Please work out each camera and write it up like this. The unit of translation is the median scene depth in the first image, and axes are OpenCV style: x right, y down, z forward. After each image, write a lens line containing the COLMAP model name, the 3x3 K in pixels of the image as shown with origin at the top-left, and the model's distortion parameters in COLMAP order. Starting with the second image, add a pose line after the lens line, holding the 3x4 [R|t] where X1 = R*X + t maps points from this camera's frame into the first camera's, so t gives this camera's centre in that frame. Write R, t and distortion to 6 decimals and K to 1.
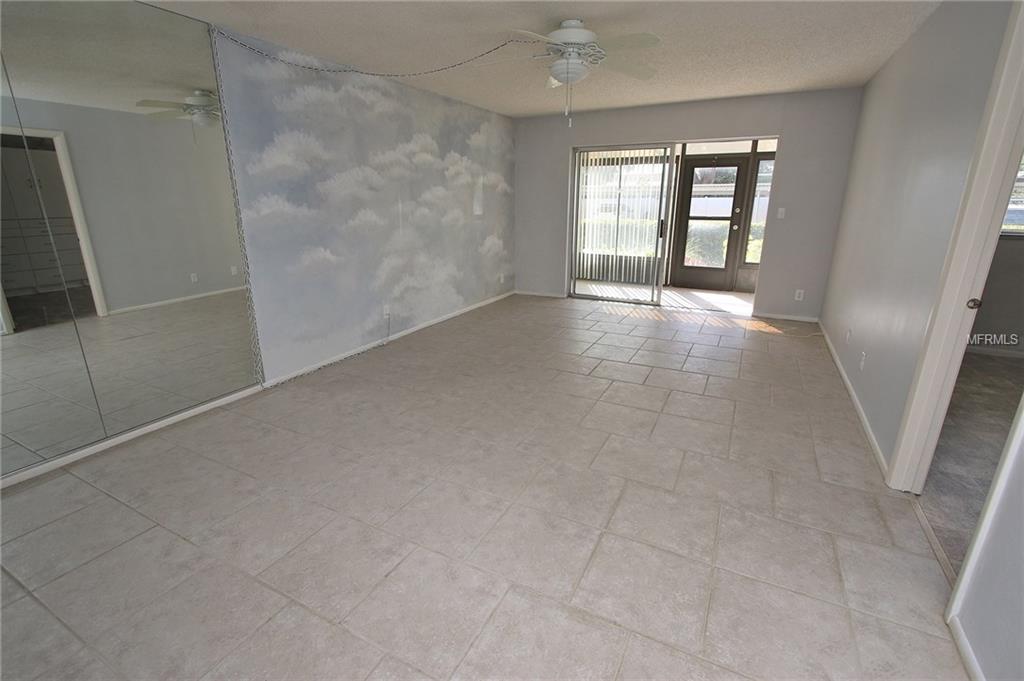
lens RADIAL K [[466.7, 0, 508.6], [0, 466.7, 343.6], [0, 0, 1]] dist [-0.018099, 0.001612]
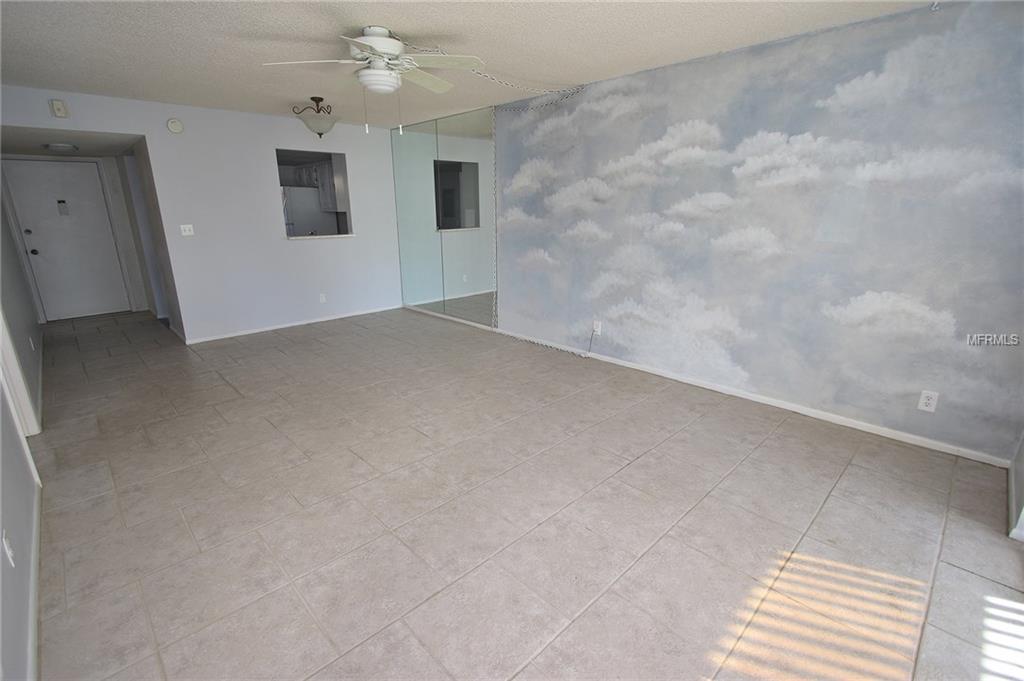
lens RADIAL K [[466.7, 0, 510.7], [0, 466.7, 342.0], [0, 0, 1]] dist [-0.018099, 0.001612]
pose [[-0.315041, 0.266165, -0.910991, 0.651129], [-0.273341, 0.893752, 0.355656, -0.323787], [0.908864, 0.361058, -0.208815, 1.017510]]
